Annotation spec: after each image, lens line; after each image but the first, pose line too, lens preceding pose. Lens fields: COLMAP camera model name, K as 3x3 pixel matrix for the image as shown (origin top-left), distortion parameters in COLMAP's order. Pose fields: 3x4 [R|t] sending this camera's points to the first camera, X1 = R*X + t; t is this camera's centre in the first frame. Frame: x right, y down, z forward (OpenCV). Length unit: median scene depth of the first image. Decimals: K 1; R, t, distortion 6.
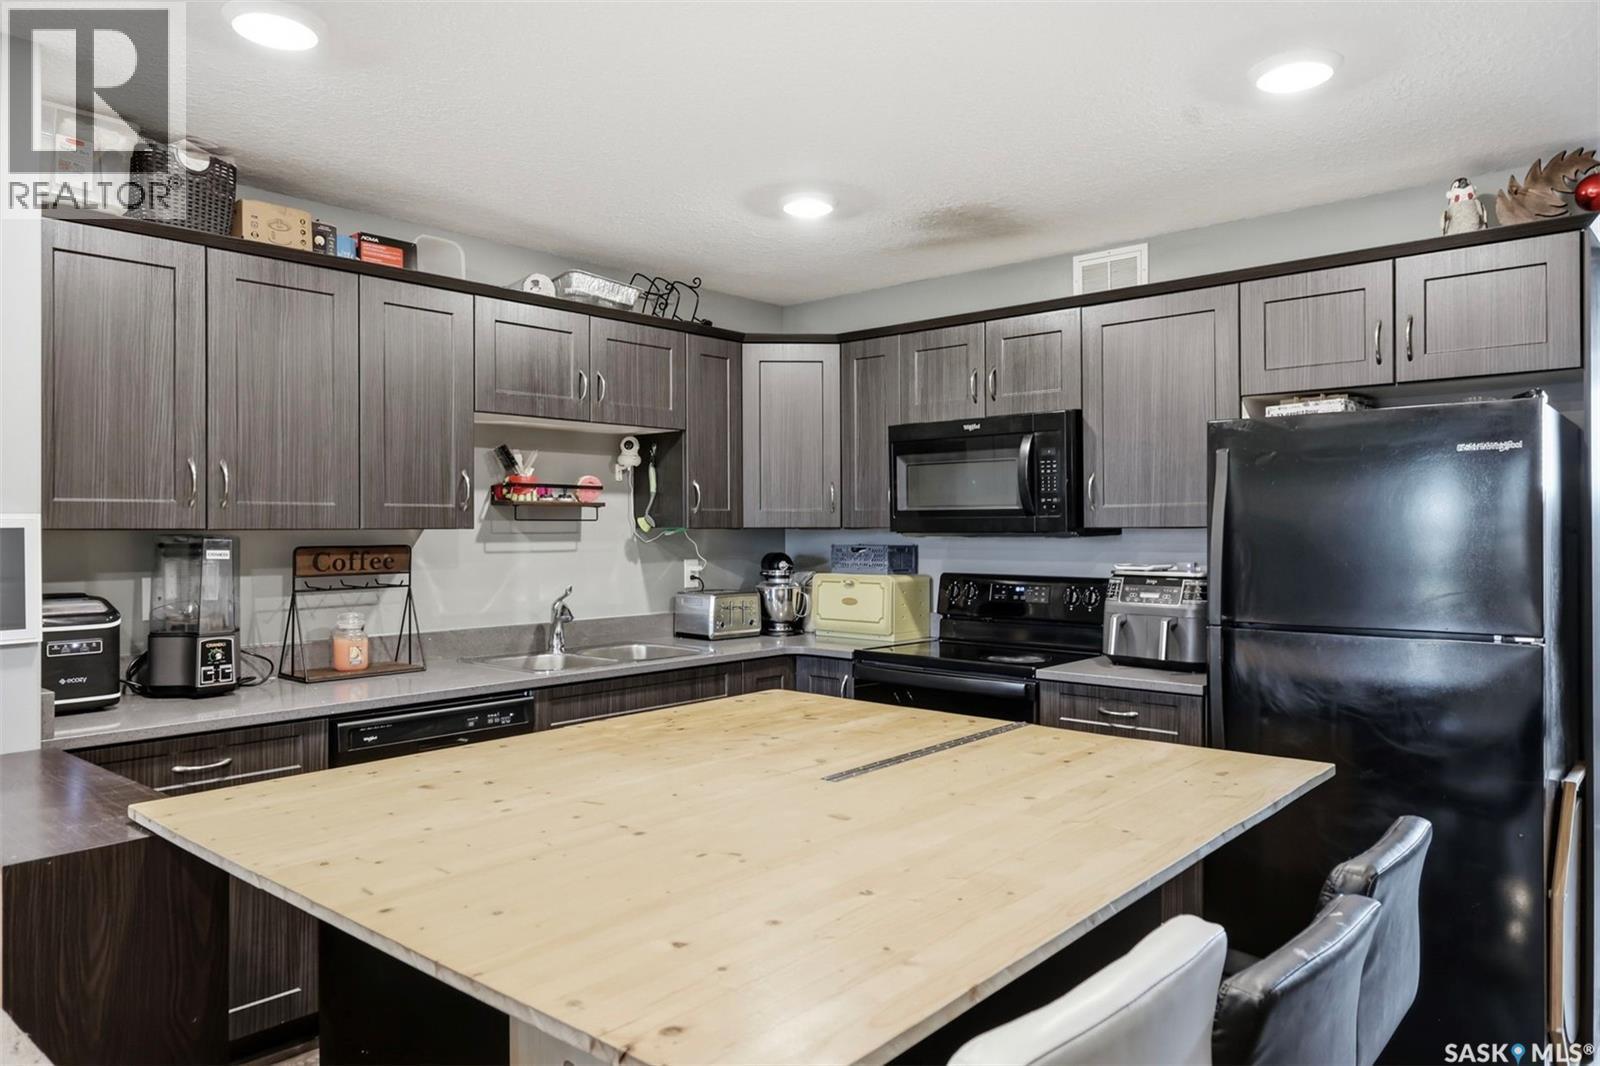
lens RADIAL K [[1056.7, 0, 800.0], [0, 1056.7, 533.0], [0, 0, 1]] dist [0.000740, 0.000645]
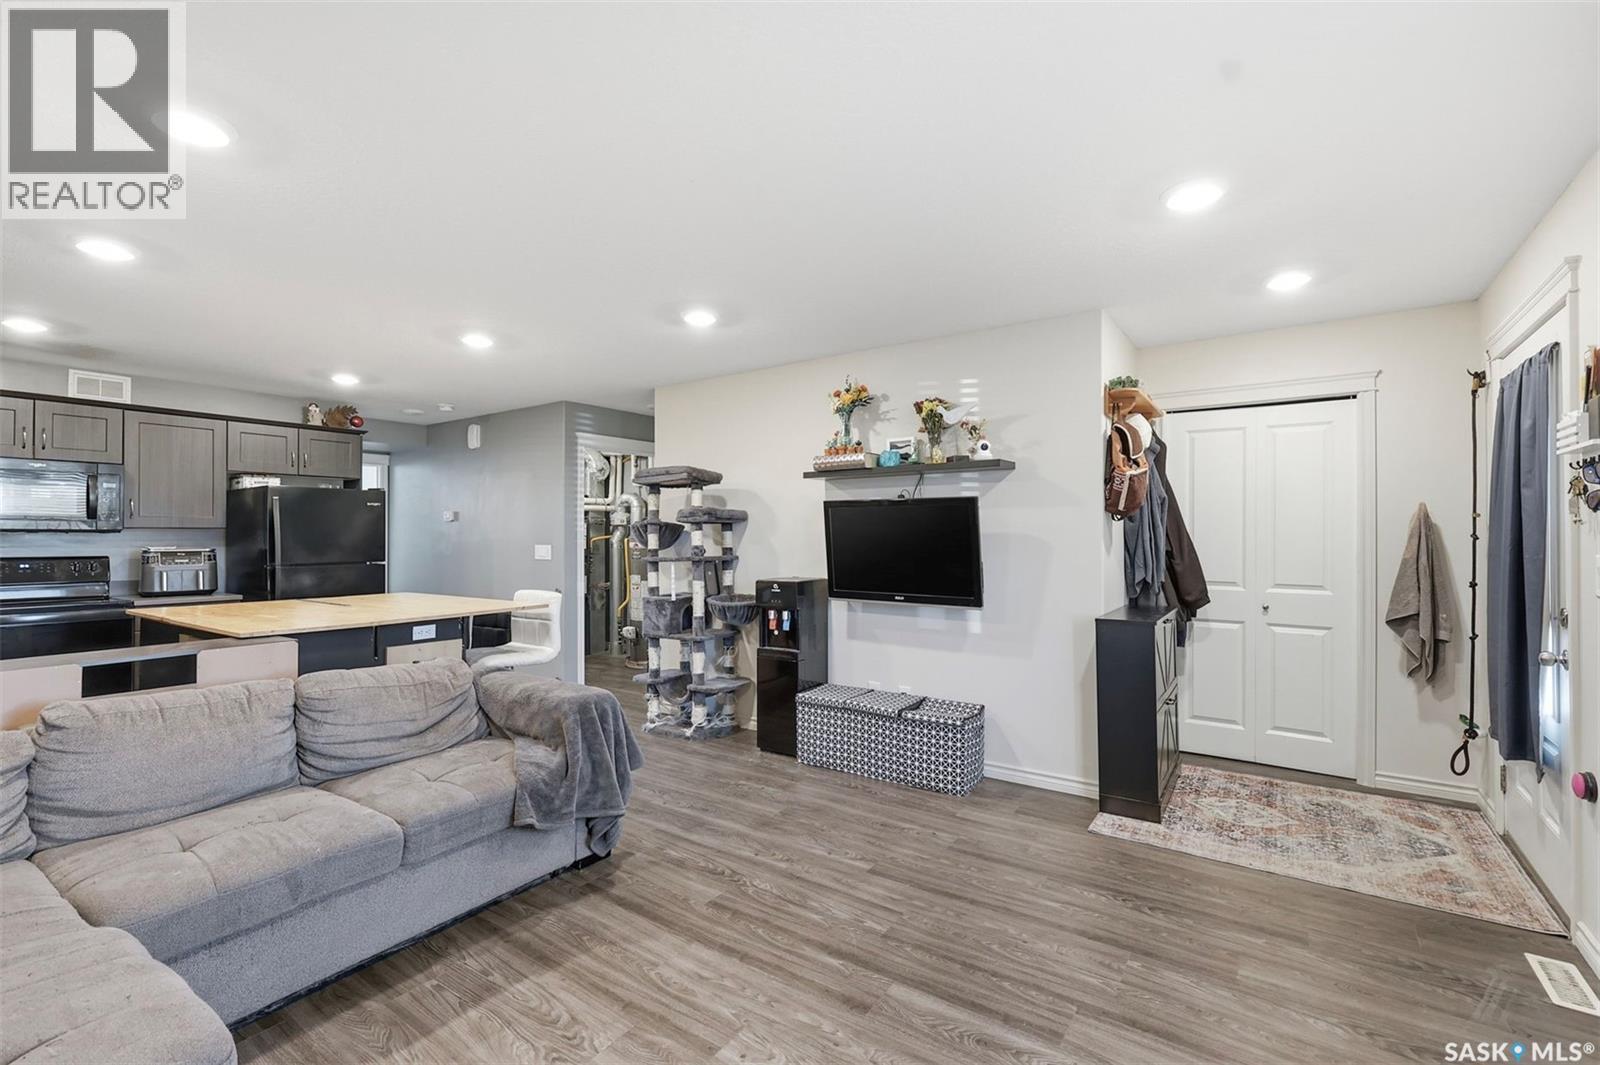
lens RADIAL K [[700.4, 0, 803.2], [0, 700.4, 525.4], [0, 0, 1]] dist [0.003020, 0.000801]
pose [[-0.128963, 0.019860, 0.991450, -0.989242], [0.007471, 0.999791, -0.019055, 0.020829], [-0.991621, 0.004949, -0.129085, -0.029421]]
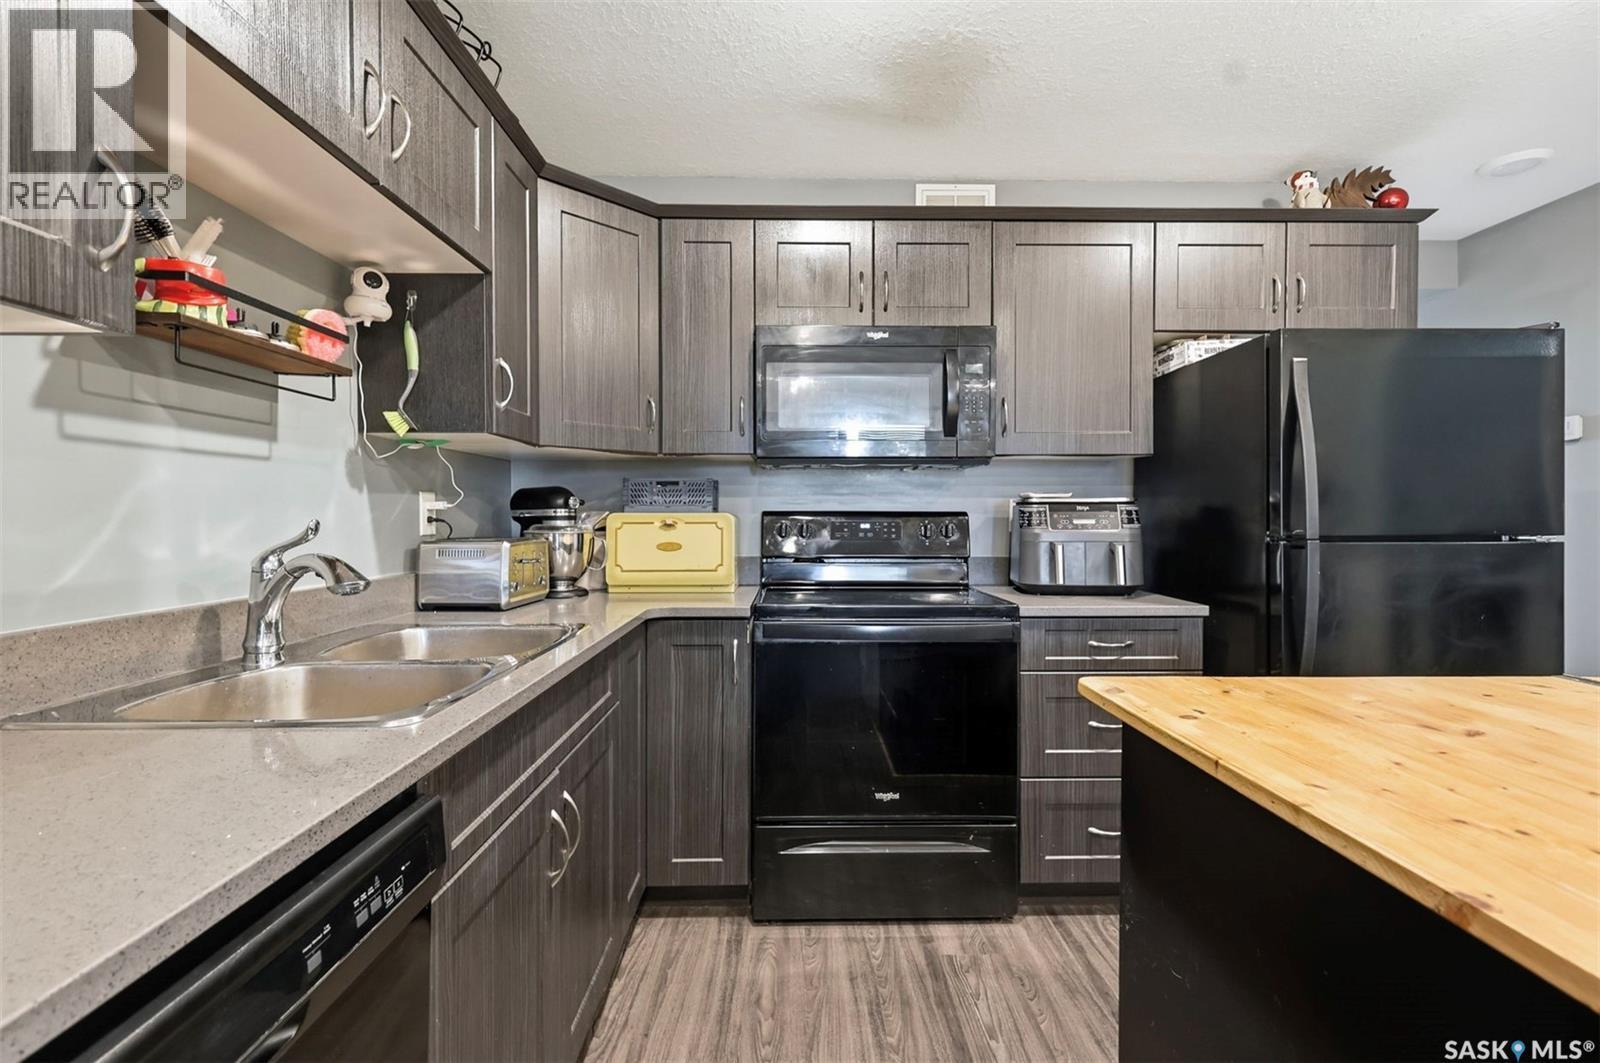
lens RADIAL K [[704.9, 0, 802.8], [0, 704.9, 524.3], [0, 0, 1]] dist [-0.000121, 0.000347]
pose [[0.733303, -0.006382, 0.679873, -0.255305], [0.000983, 0.999965, 0.008327, 0.045978], [-0.679902, -0.005438, 0.733283, 0.574373]]
